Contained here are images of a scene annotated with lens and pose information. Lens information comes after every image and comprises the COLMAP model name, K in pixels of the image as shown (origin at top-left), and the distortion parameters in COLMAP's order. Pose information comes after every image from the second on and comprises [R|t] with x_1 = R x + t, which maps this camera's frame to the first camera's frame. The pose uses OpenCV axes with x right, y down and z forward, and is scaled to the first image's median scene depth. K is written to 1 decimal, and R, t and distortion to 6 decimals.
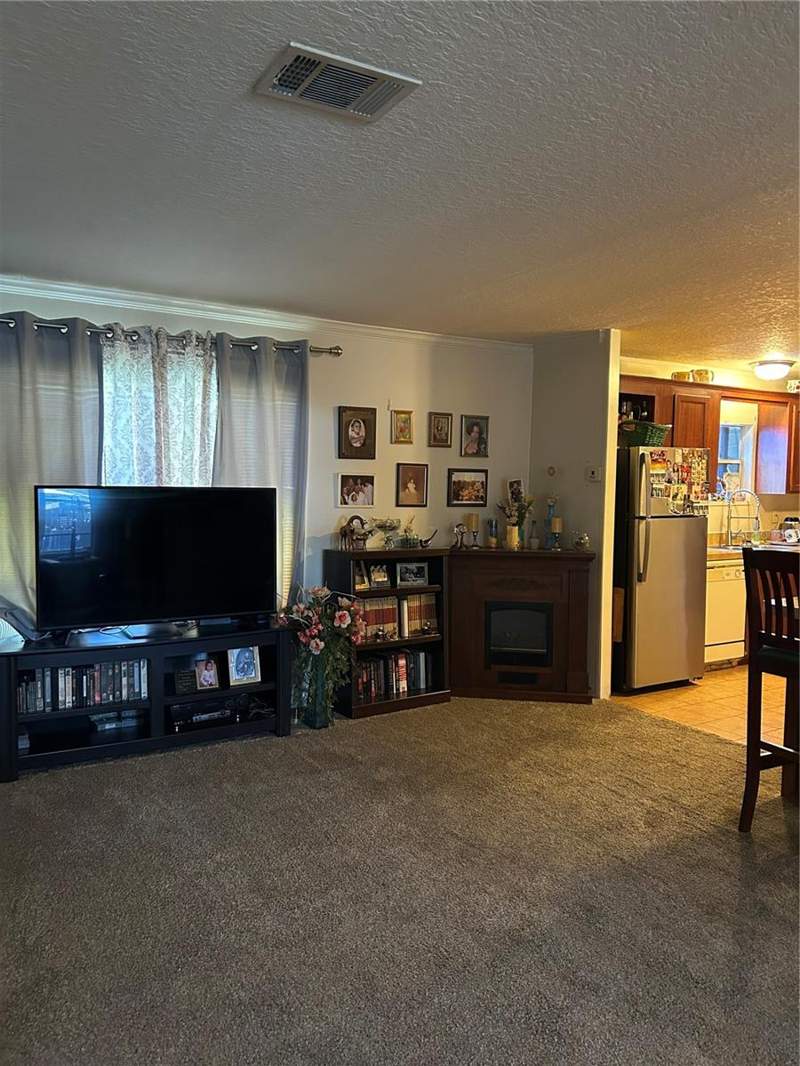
lens RADIAL K [[799.5, 0, 396.1], [0, 799.5, 530.7], [0, 0, 1]] dist [0.020667, -0.002647]
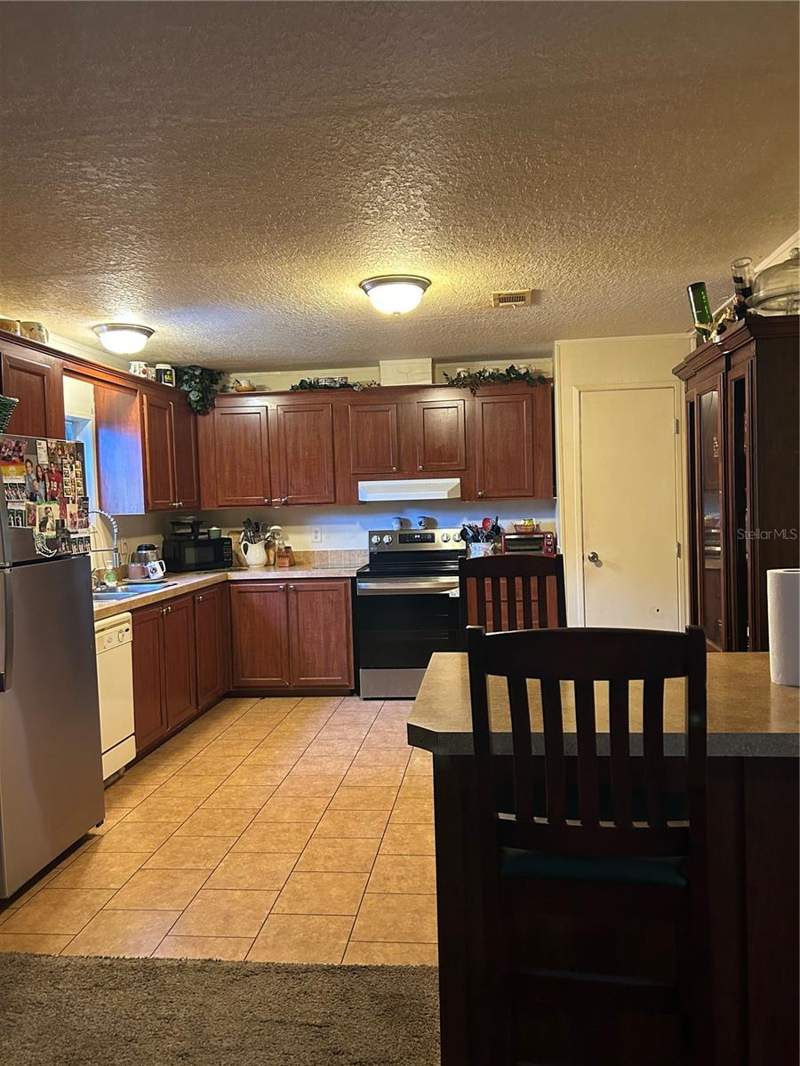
lens RADIAL K [[799.5, 0, 396.1], [0, 799.5, 530.7], [0, 0, 1]] dist [0.020667, -0.002647]
pose [[0.609873, -0.064029, 0.789909, 0.054715], [0.090765, 0.995815, 0.010642, -0.021737], [-0.787285, 0.065206, 0.613132, 0.462472]]
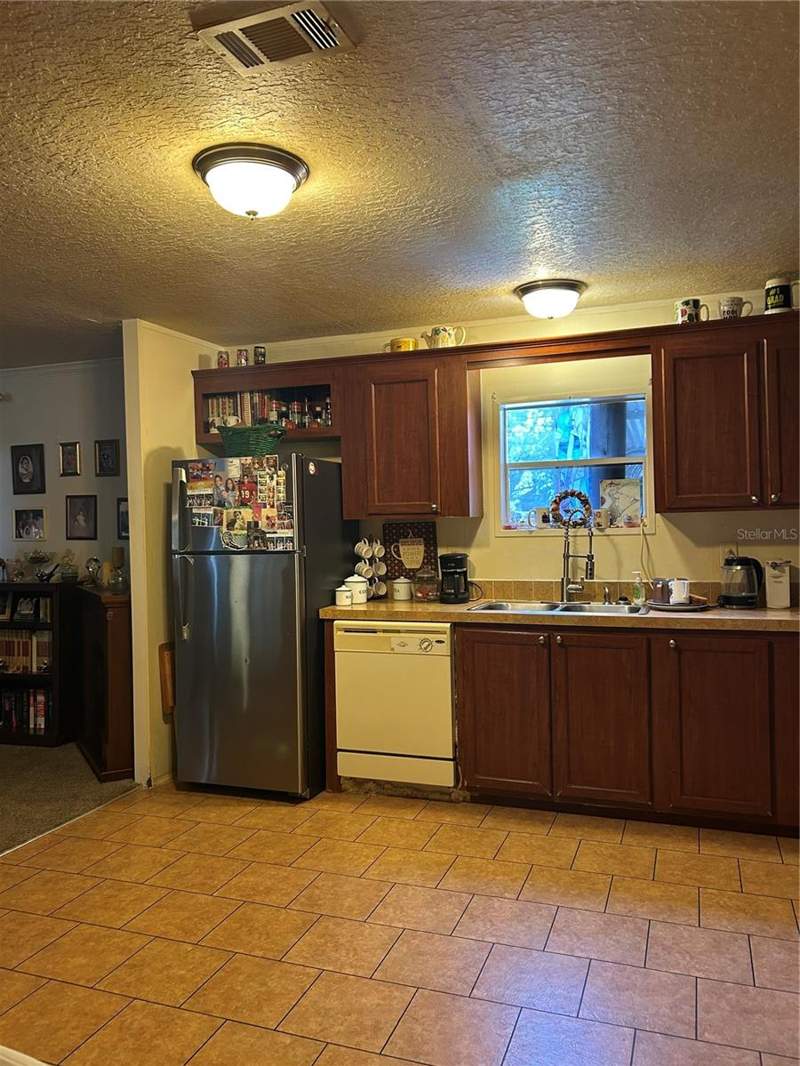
lens RADIAL K [[815.2, 0, 422.7], [0, 815.2, 512.9], [0, 0, 1]] dist [0.021298, -0.001719]
pose [[0.641195, -0.027093, -0.766900, 1.023817], [-0.018907, 0.998515, -0.051083, -0.018947], [0.767145, 0.047254, 0.639731, 0.663729]]
